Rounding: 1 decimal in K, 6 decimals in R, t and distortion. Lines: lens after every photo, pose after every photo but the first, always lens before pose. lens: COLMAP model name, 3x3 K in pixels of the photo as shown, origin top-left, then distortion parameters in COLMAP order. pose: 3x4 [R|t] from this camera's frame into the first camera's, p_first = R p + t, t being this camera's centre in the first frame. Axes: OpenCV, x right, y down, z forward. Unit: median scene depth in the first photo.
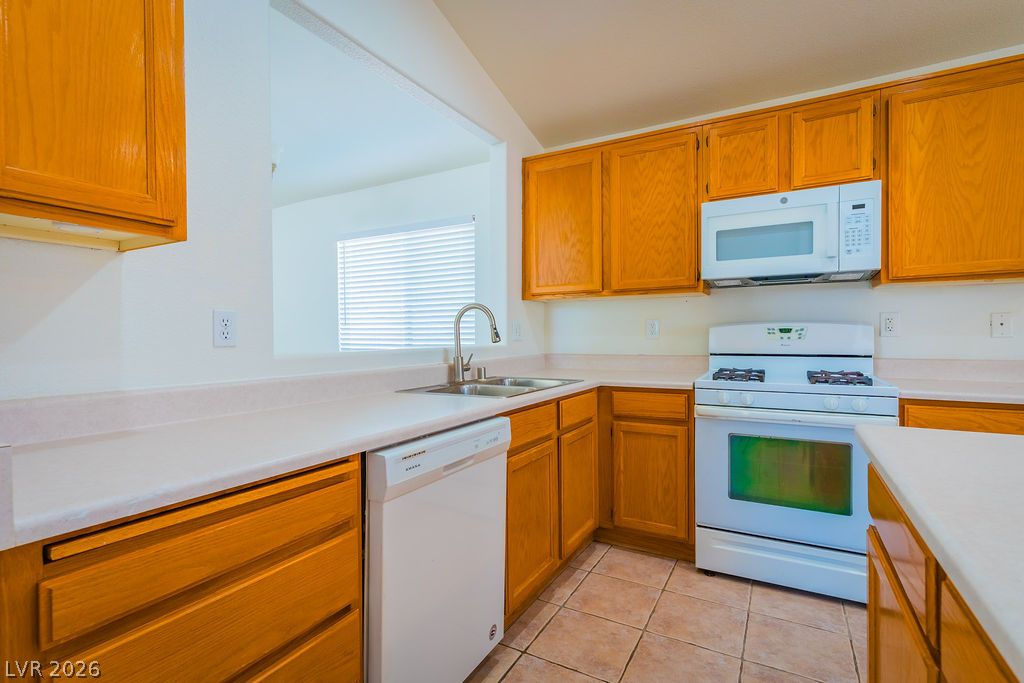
lens RADIAL K [[485.2, 0, 511.7], [0, 485.2, 342.4], [0, 0, 1]] dist [0.003544, 0.000020]
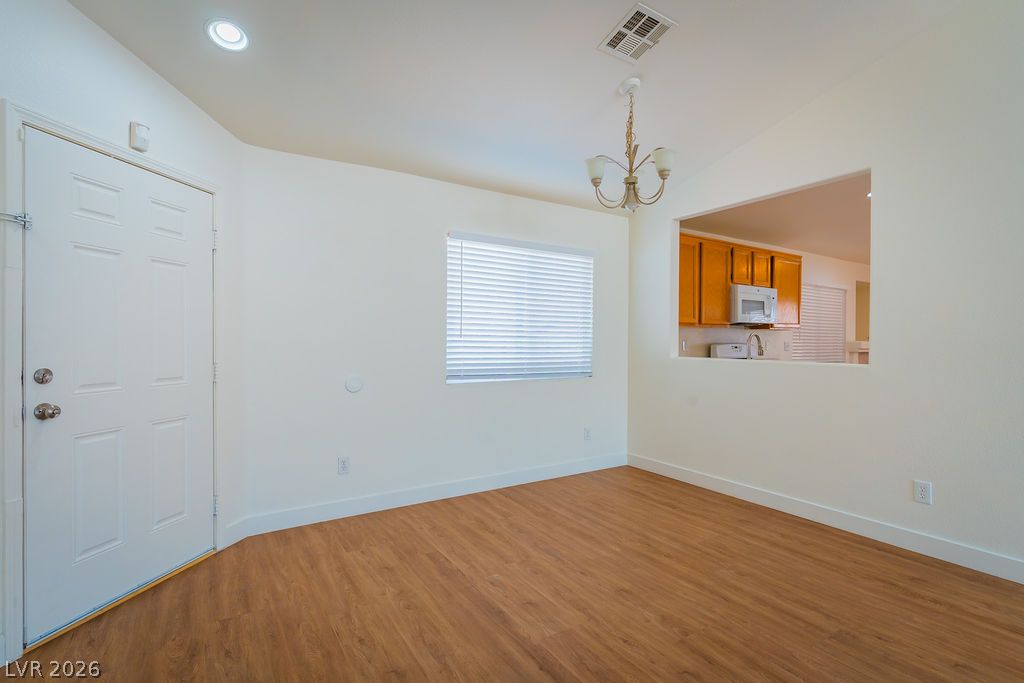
lens RADIAL K [[485.2, 0, 511.7], [0, 485.2, 342.4], [0, 0, 1]] dist [0.003544, 0.000020]
pose [[0.470770, 0.005369, 0.882240, -1.849527], [0.002995, 0.999966, -0.007684, -0.033473], [-0.882251, 0.006260, 0.470738, 0.890163]]
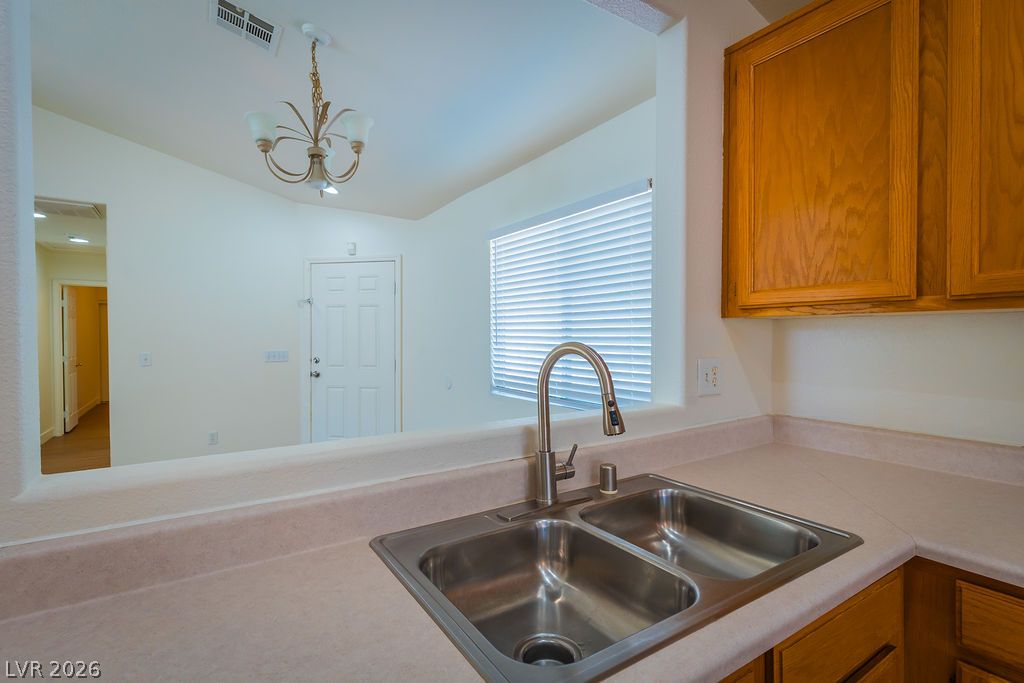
lens RADIAL K [[486.5, 0, 508.7], [0, 486.5, 343.6], [0, 0, 1]] dist [0.002014, 0.000122]
pose [[0.886807, 0.011037, -0.462008, 0.077136], [-0.008481, 0.999935, 0.007610, -0.076960], [0.462062, -0.002831, 0.886843, 0.527168]]
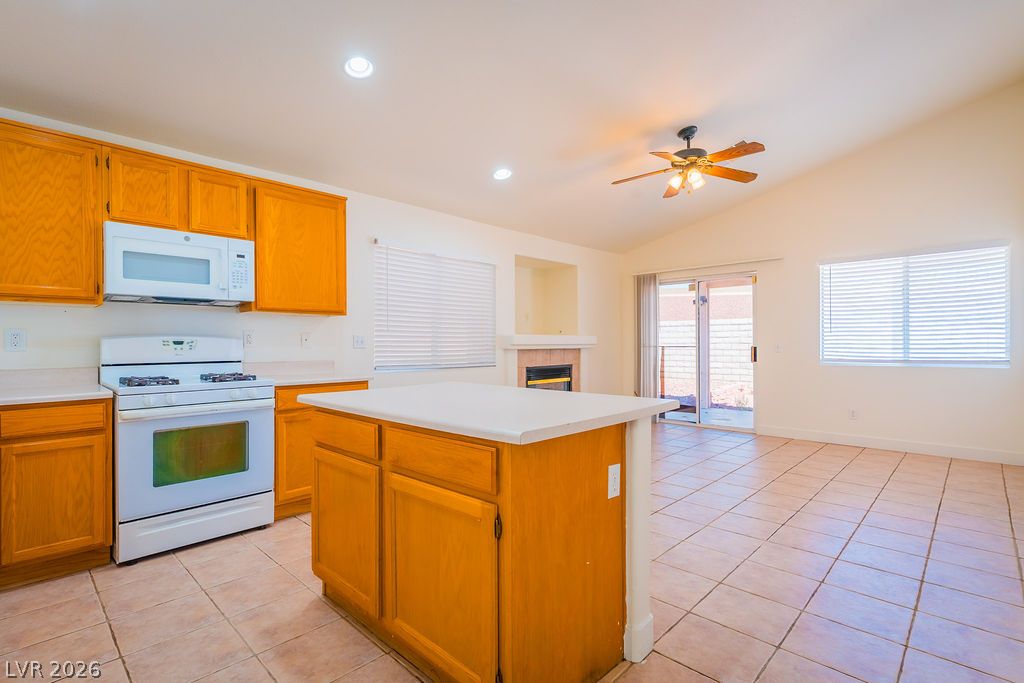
lens RADIAL K [[485.2, 0, 511.7], [0, 485.2, 342.4], [0, 0, 1]] dist [0.003544, 0.000020]
pose [[0.254848, 0.006322, 0.966960, -0.405038], [0.016673, 0.999801, -0.010931, 0.001961], [-0.966837, 0.018908, 0.254692, -0.111541]]
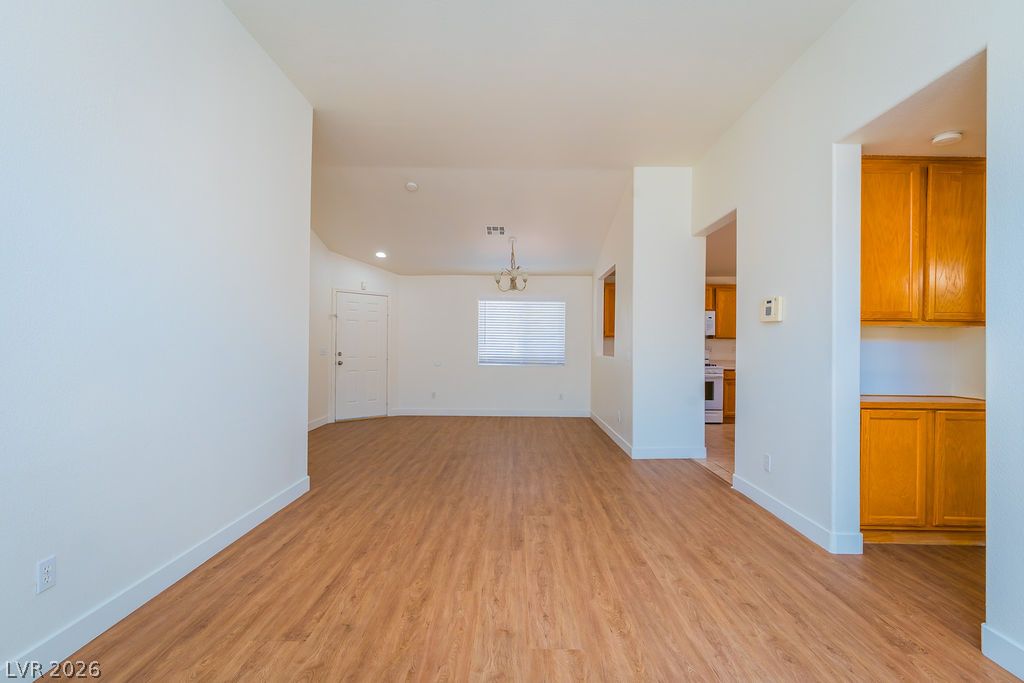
lens RADIAL K [[486.5, 0, 508.7], [0, 486.5, 343.6], [0, 0, 1]] dist [0.002014, 0.000122]
pose [[0.877047, 0.017025, 0.480102, -2.054711], [-0.008408, 0.999763, -0.020093, -0.001077], [-0.480330, 0.013585, 0.876983, -1.277262]]
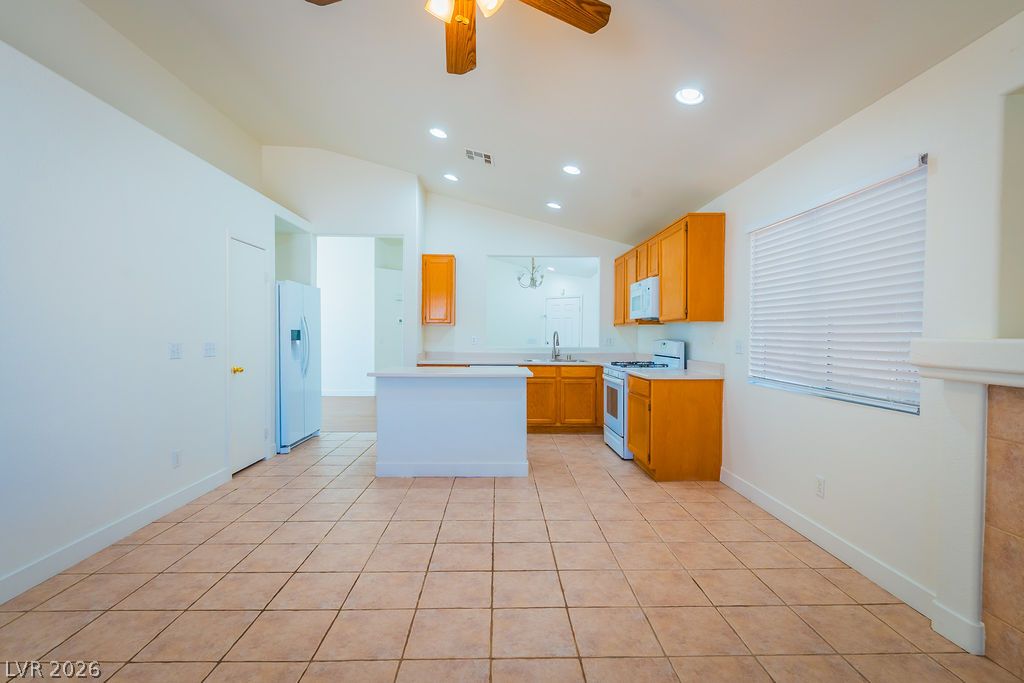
lens RADIAL K [[480.1, 0, 514.0], [0, 480.1, 346.1], [0, 0, 1]] dist [-0.003919, 0.000156]
pose [[0.519066, 0.030600, -0.854186, 1.989066], [-0.021255, 0.999512, 0.022890, -0.049321], [0.854470, 0.006274, 0.519463, -0.574451]]
